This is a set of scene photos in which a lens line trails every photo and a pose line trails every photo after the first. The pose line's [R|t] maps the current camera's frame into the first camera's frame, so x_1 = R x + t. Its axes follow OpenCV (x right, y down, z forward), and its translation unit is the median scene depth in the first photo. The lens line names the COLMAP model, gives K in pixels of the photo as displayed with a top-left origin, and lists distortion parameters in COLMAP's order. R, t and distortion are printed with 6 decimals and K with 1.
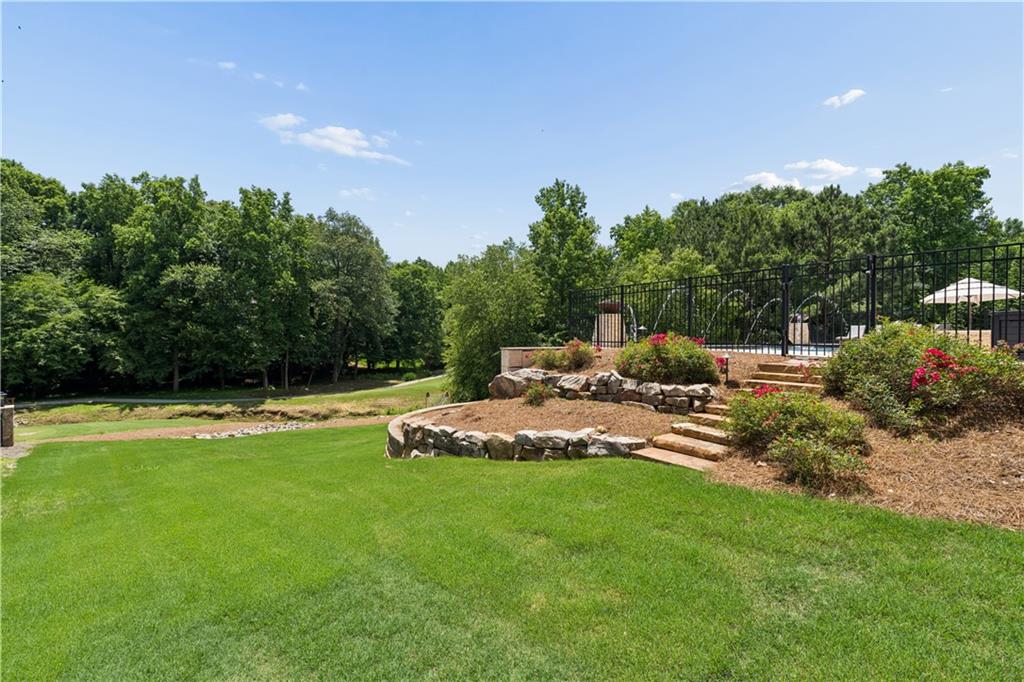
lens RADIAL K [[451.9, 0, 512.0], [0, 451.9, 341.0], [0, 0, 1]] dist [-0.000509, 0.000157]
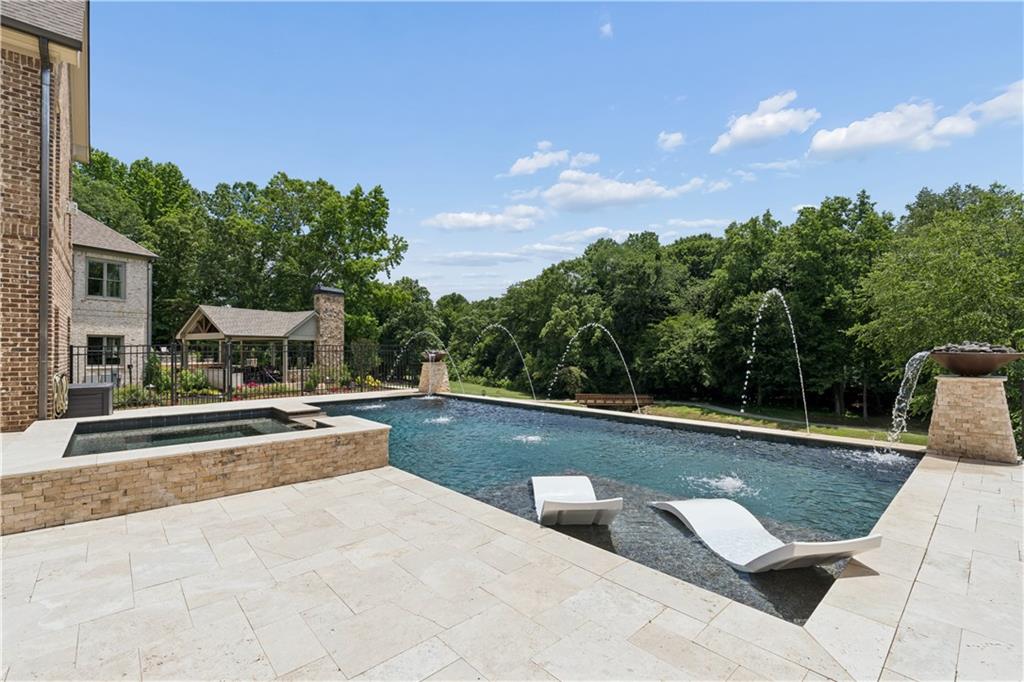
lens RADIAL K [[451.9, 0, 512.0], [0, 451.9, 341.0], [0, 0, 1]] dist [-0.000509, 0.000157]
pose [[0.112431, -0.029142, -0.993232, 0.346659], [-0.000037, 0.999570, -0.029332, -0.019096], [0.993660, 0.003335, 0.112381, 0.289735]]
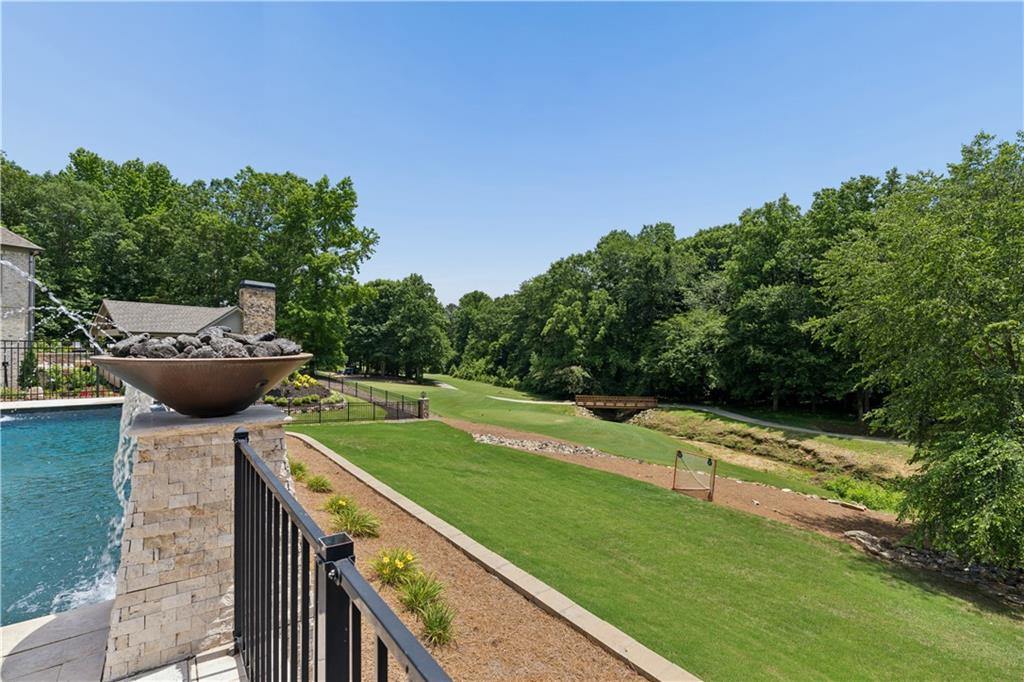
lens RADIAL K [[456.8, 0, 513.1], [0, 456.8, 345.2], [0, 0, 1]] dist [-0.001917, 0.000231]
pose [[0.021092, -0.017118, -0.999631, 0.308233], [-0.005379, 0.999837, -0.017235, -0.018966], [0.999763, 0.005740, 0.020996, 0.434536]]
